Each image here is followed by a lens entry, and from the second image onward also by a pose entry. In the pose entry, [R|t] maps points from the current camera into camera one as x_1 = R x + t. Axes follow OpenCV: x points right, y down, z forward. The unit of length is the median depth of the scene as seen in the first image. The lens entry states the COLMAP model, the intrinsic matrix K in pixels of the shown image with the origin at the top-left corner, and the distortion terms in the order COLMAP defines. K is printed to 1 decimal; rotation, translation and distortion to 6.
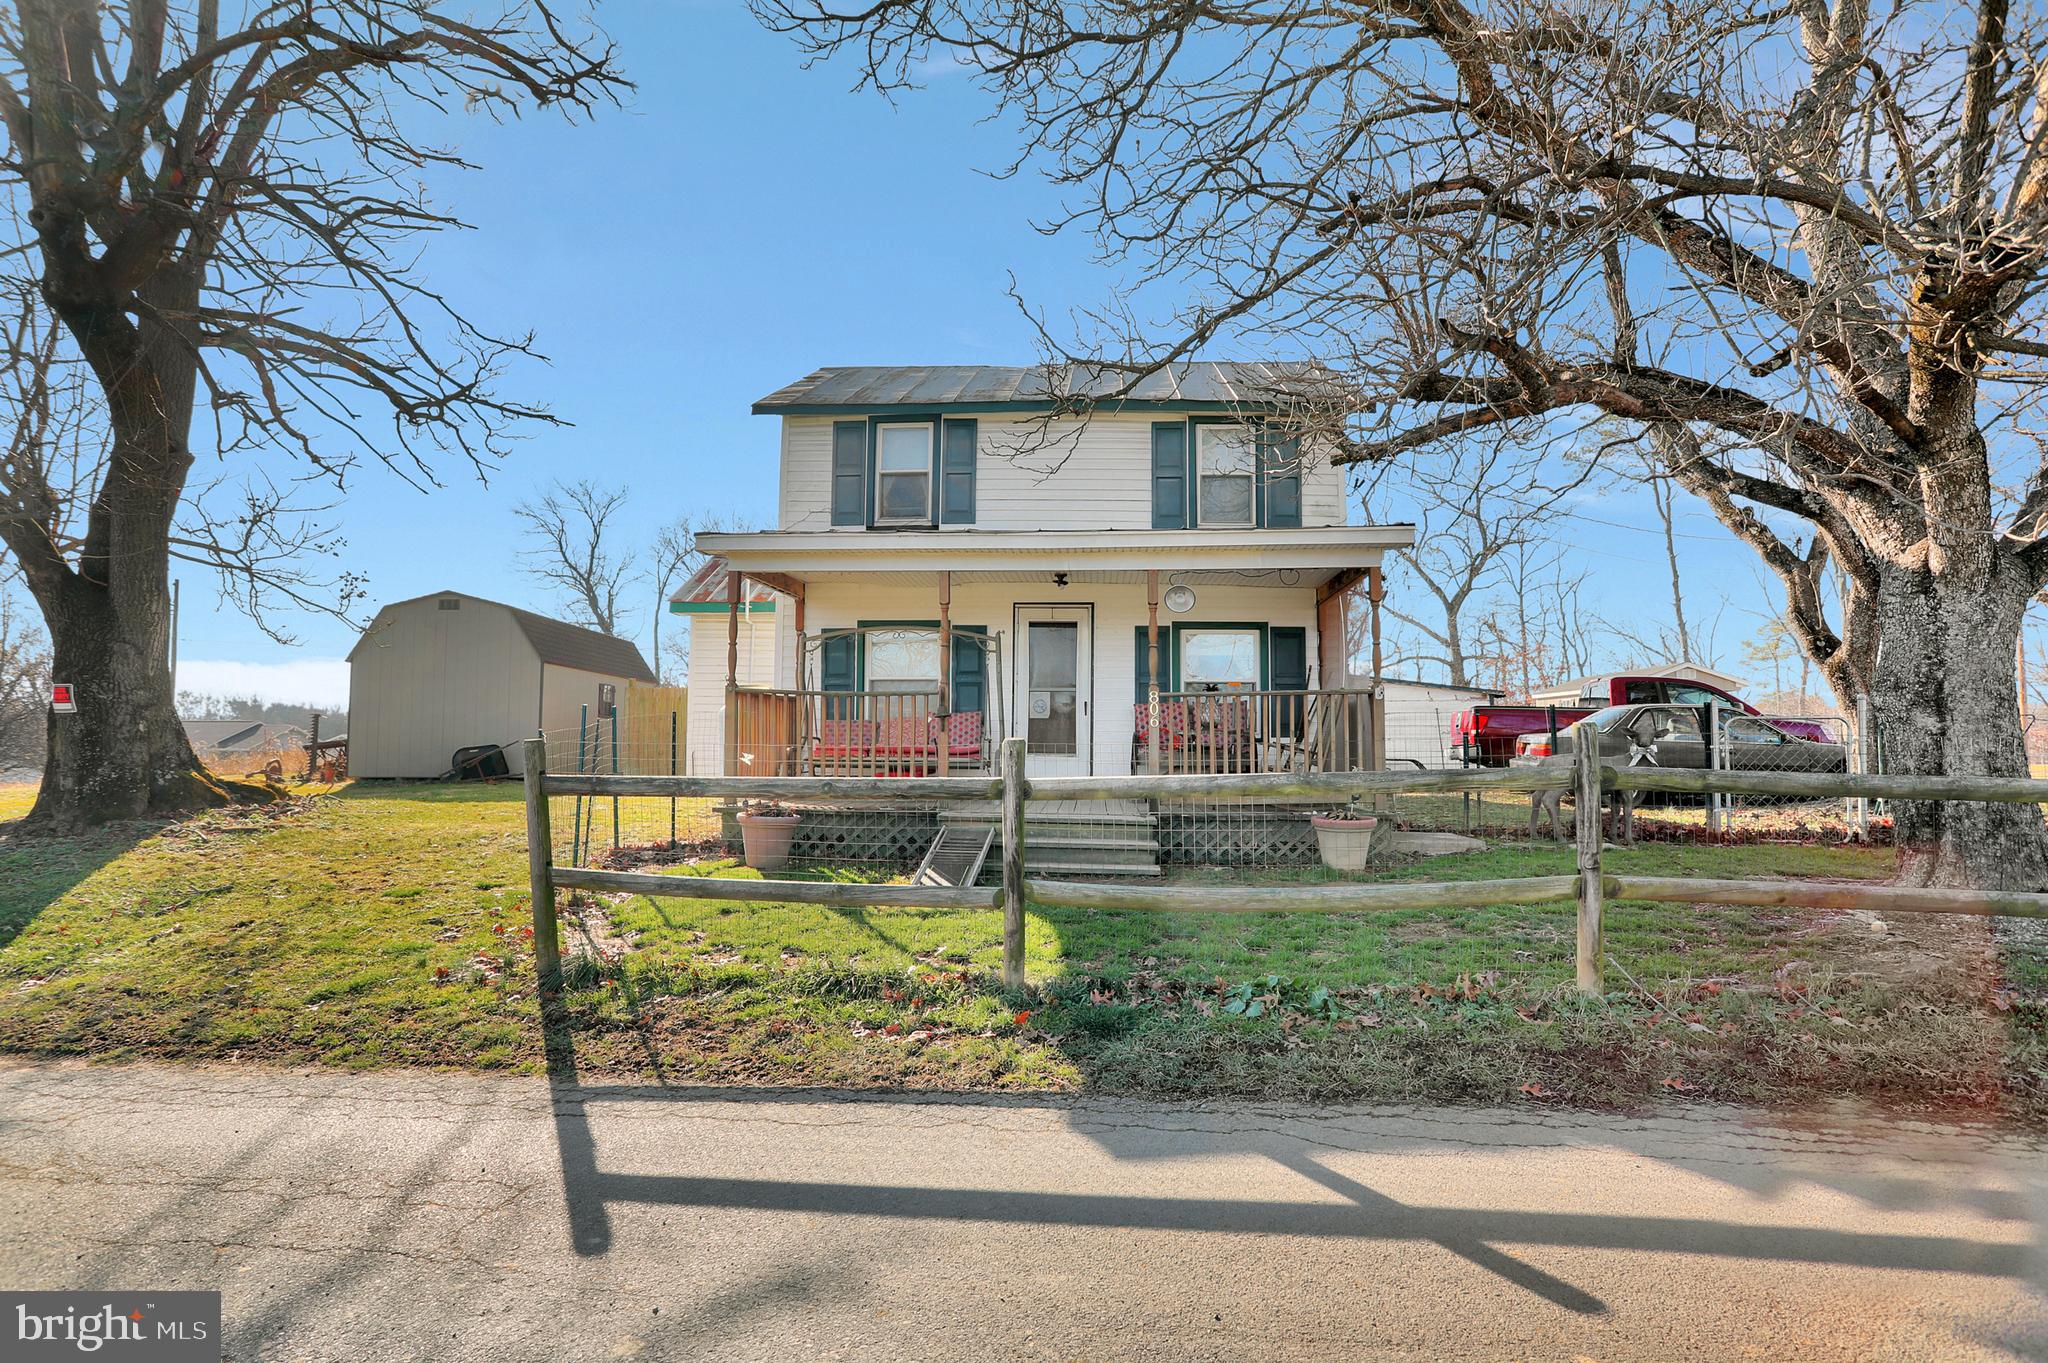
lens RADIAL K [[1019.0, 0, 1024.0], [0, 1019.0, 681.5], [0, 0, 1]] dist [-0.087418, 0.000086]
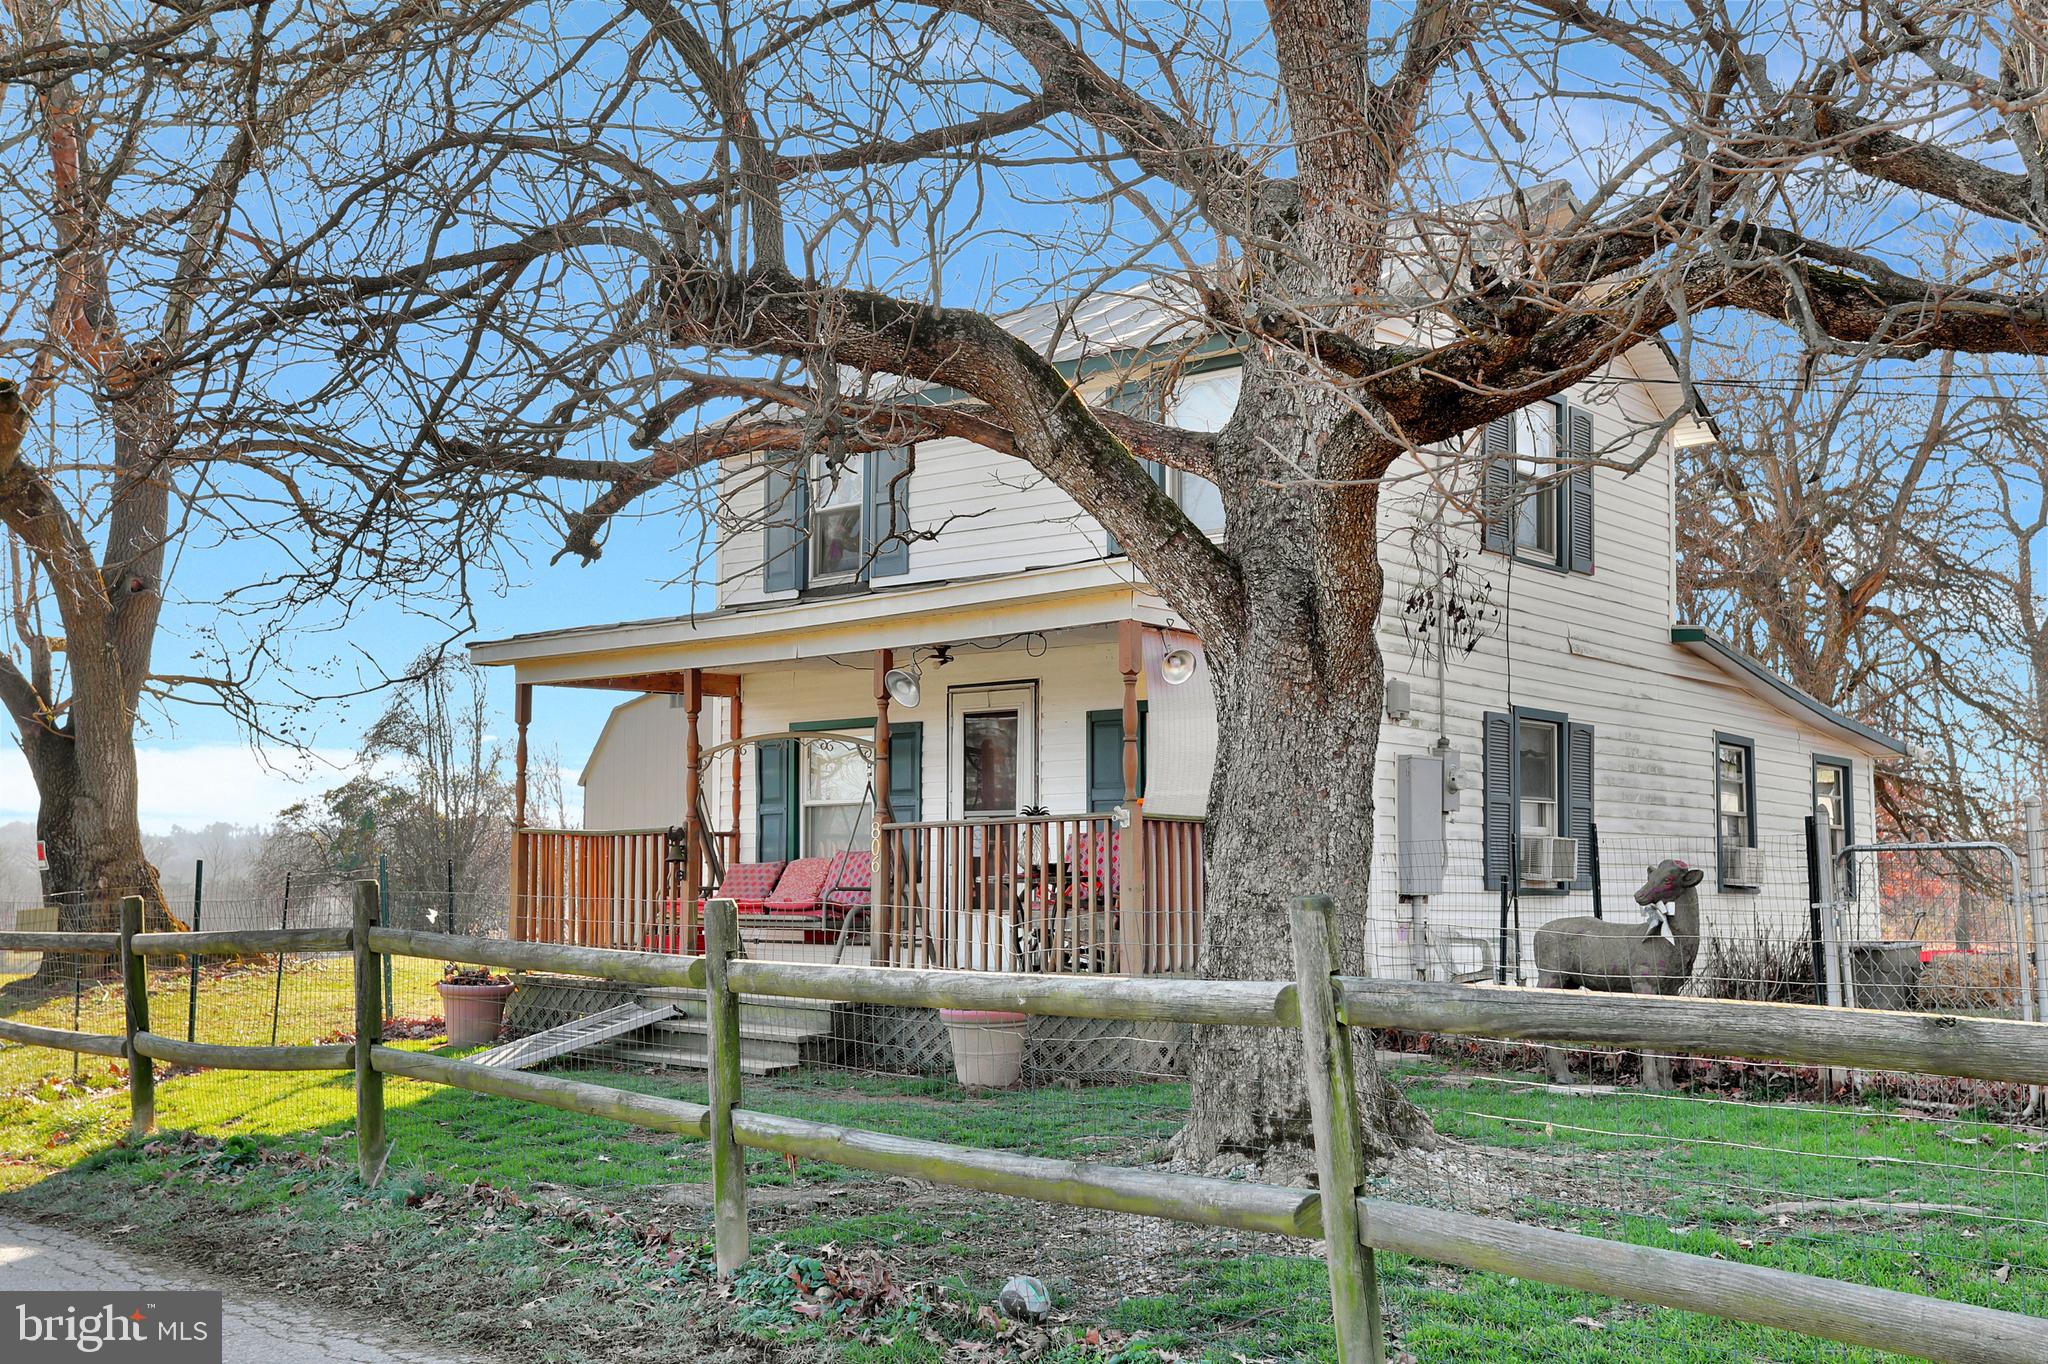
lens RADIAL K [[2094.9, 0, 1024.0], [0, 2094.9, 682.0], [0, 0, 1]] dist [-0.003112, -0.003051]
pose [[0.780368, -0.063813, -0.622056, 0.958097], [0.039340, 0.997819, -0.053008, -0.004958], [0.624082, 0.016894, 0.781176, -0.054970]]
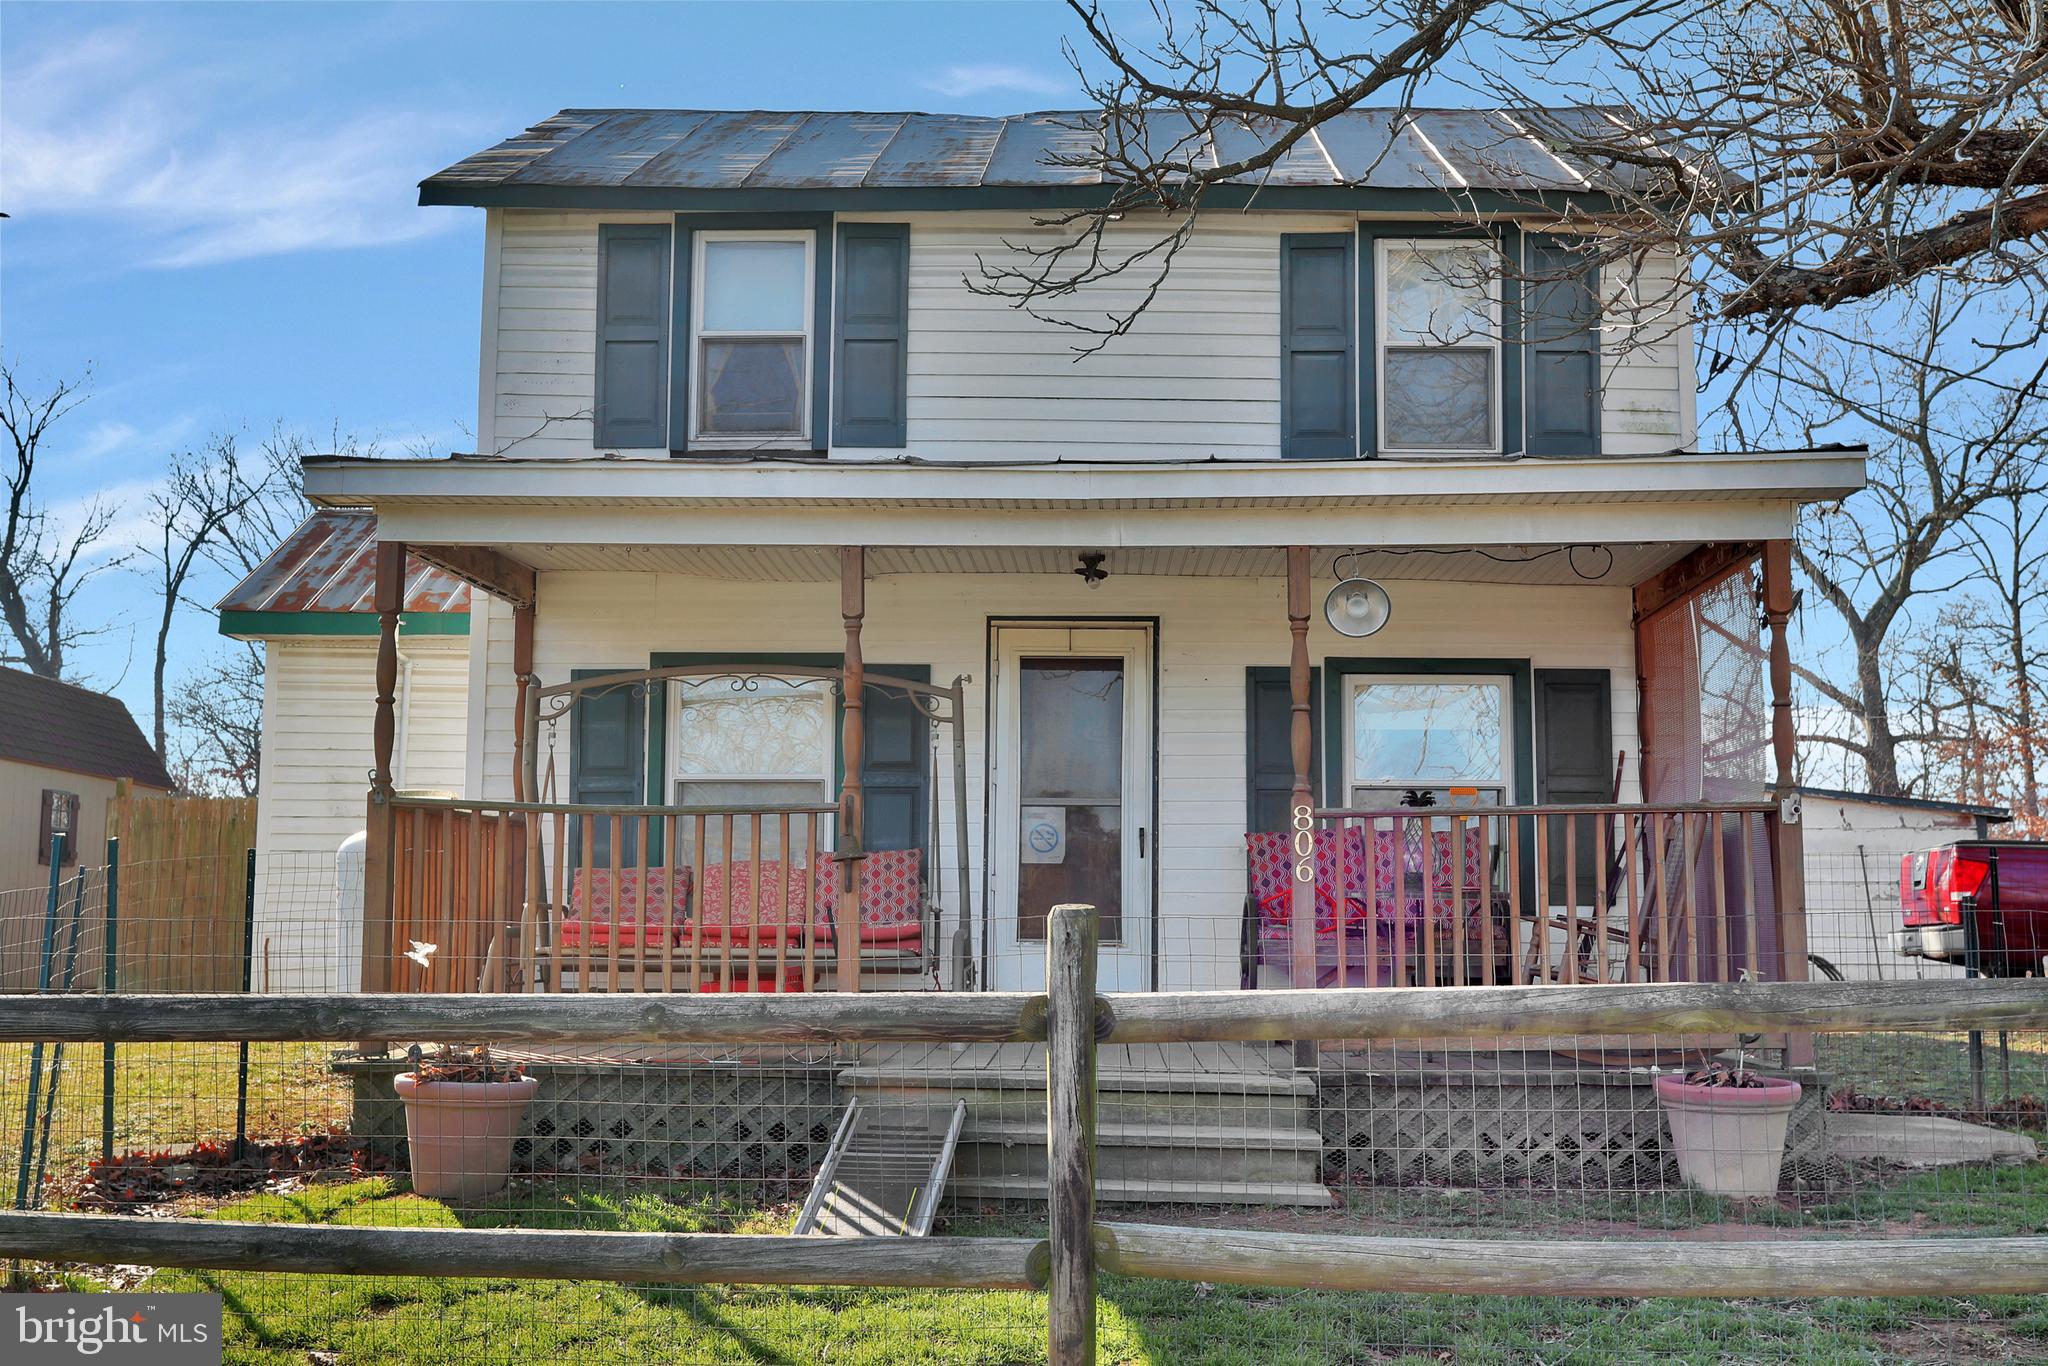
lens RADIAL K [[2143.0, 0, 1024.0], [0, 2143.0, 683.0], [0, 0, 1]] dist [0.024039, 0.021475]
pose [[0.999333, 0.003306, 0.036356, -0.031284], [-0.001529, 0.998807, -0.048812, 0.001507], [-0.036474, 0.048724, 0.998146, 0.018513]]
